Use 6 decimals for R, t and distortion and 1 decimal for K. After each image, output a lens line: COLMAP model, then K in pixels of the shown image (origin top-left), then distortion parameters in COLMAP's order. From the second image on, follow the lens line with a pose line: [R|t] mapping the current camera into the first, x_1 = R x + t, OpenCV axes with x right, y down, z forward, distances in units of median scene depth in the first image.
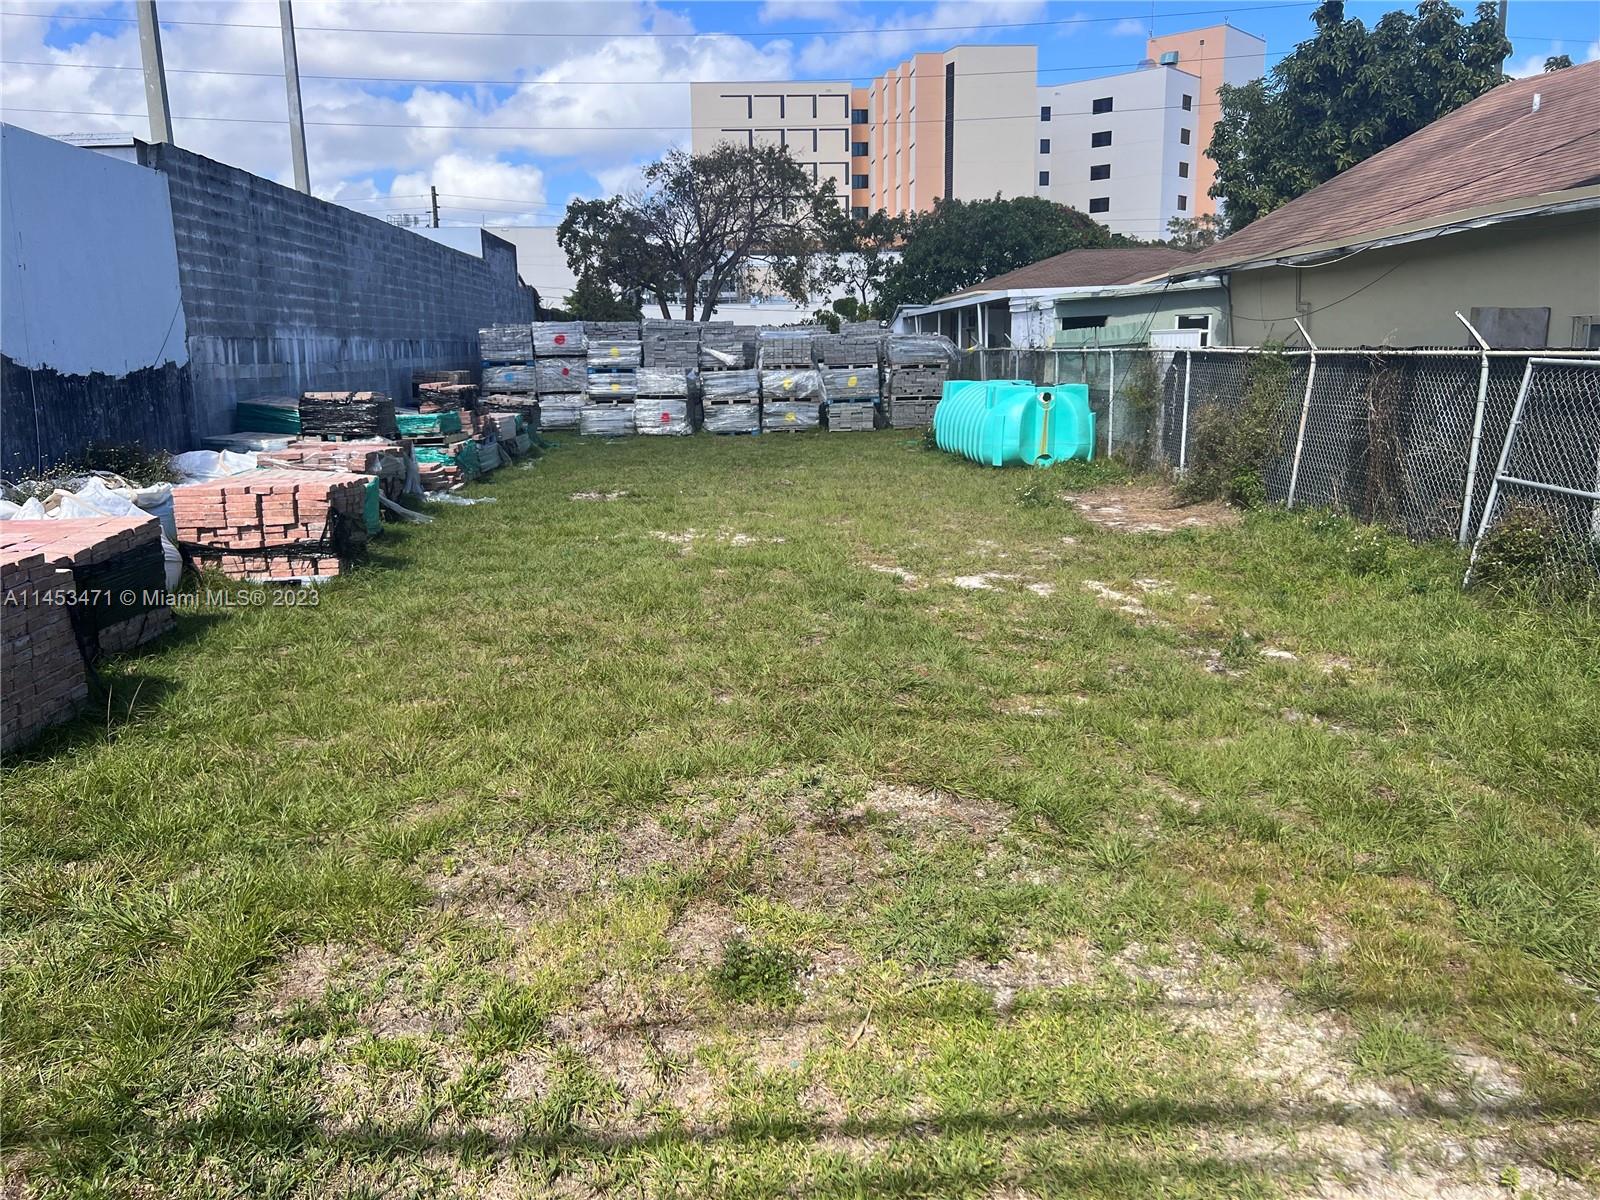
lens RADIAL K [[1193.7, 0, 800.0], [0, 1193.7, 600.0], [0, 0, 1]] dist [0.054166, -0.000423]
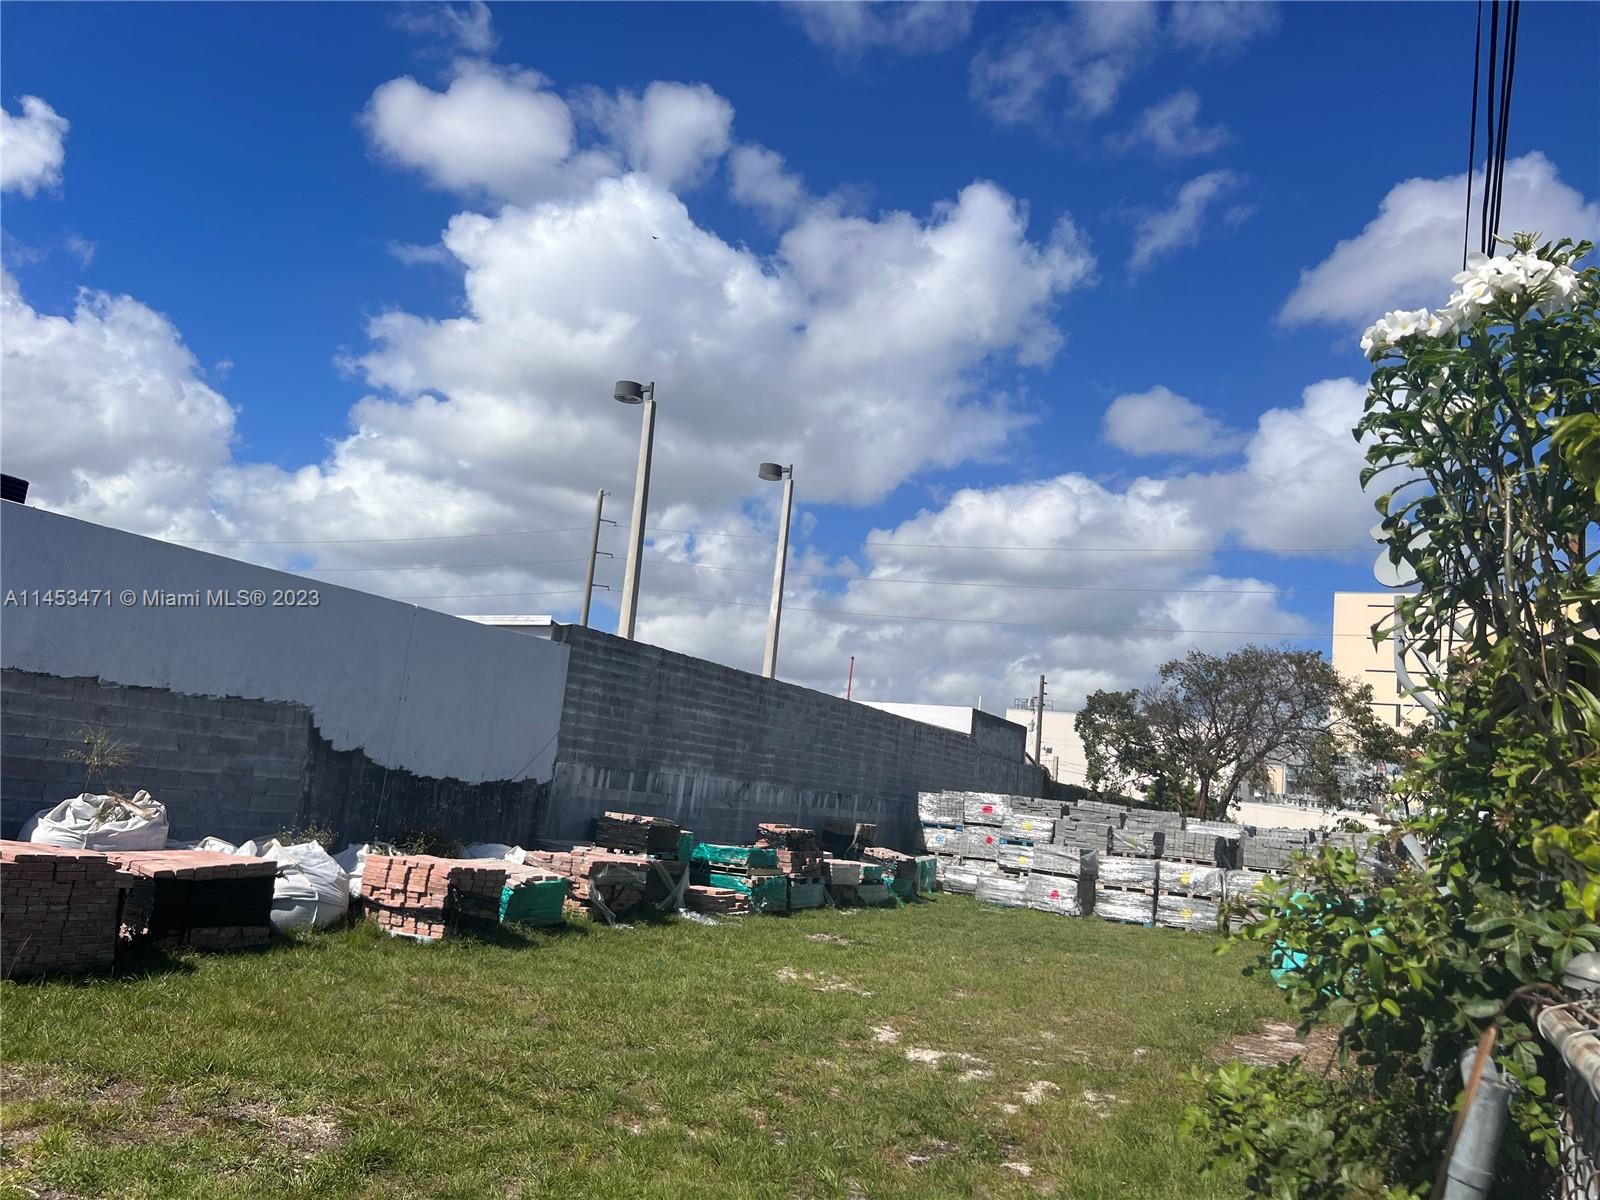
lens RADIAL K [[1193.7, 0, 800.0], [0, 1193.7, 600.0], [0, 0, 1]] dist [0.054166, -0.000423]
pose [[0.878765, 0.026350, -0.476527, 0.126784], [-0.207885, 0.919908, -0.332495, -0.001362], [0.429600, 0.391248, 0.813861, -0.001056]]
